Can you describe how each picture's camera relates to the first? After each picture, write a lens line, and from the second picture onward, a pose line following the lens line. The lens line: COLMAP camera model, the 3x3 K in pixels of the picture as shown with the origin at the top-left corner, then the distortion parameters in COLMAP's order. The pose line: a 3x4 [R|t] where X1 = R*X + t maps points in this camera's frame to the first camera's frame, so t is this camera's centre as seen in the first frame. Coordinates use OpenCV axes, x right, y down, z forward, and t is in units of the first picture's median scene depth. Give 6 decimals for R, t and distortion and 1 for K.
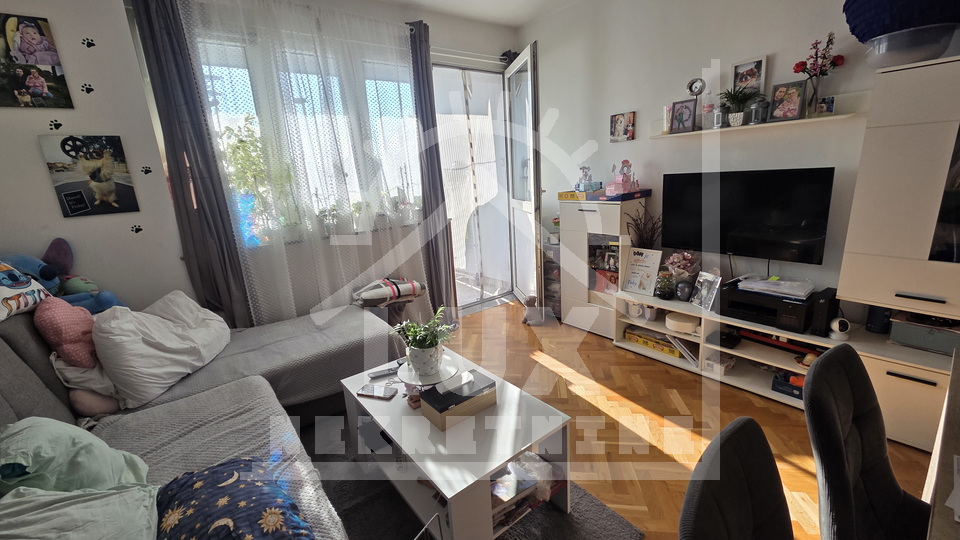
lens RADIAL K [[392.7, 0, 481.5], [0, 392.7, 267.3], [0, 0, 1]] dist [0.001472, 0.000083]
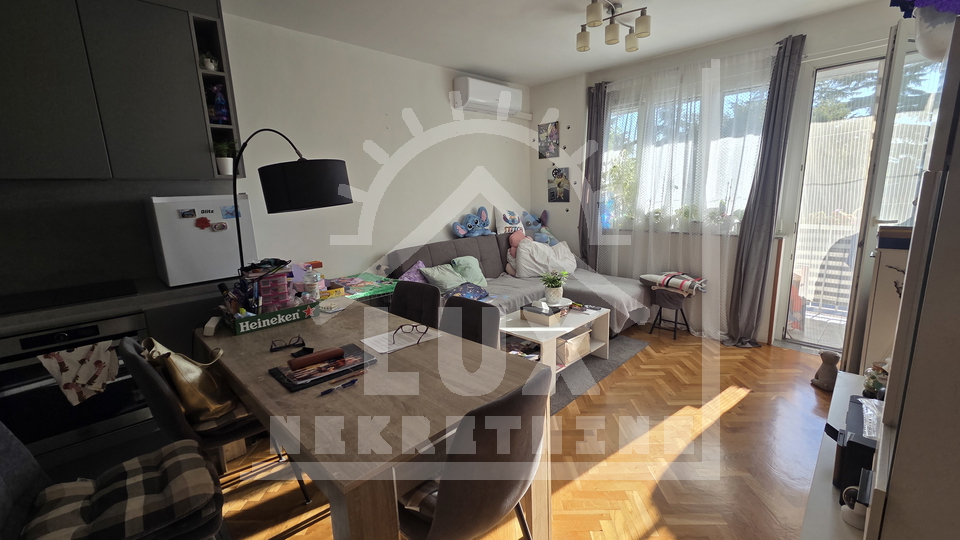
lens RADIAL K [[392.7, 0, 481.5], [0, 392.7, 267.3], [0, 0, 1]] dist [0.001472, 0.000083]
pose [[0.106922, 0.245382, -0.963512, 1.134226], [-0.217354, 0.951397, 0.218177, -0.157411], [0.970219, 0.186096, 0.155060, 0.262109]]
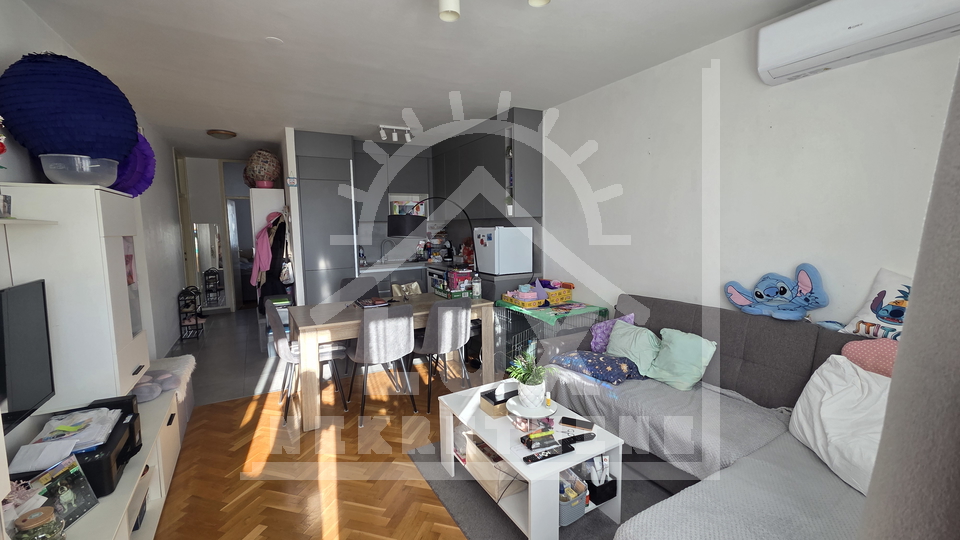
lens RADIAL K [[392.7, 0, 481.5], [0, 392.7, 267.3], [0, 0, 1]] dist [0.001472, 0.000083]
pose [[-0.986638, 0.056125, 0.152957, -0.132891], [0.105324, 0.935975, 0.335942, -0.402468], [-0.124309, 0.347563, -0.929380, 1.450297]]
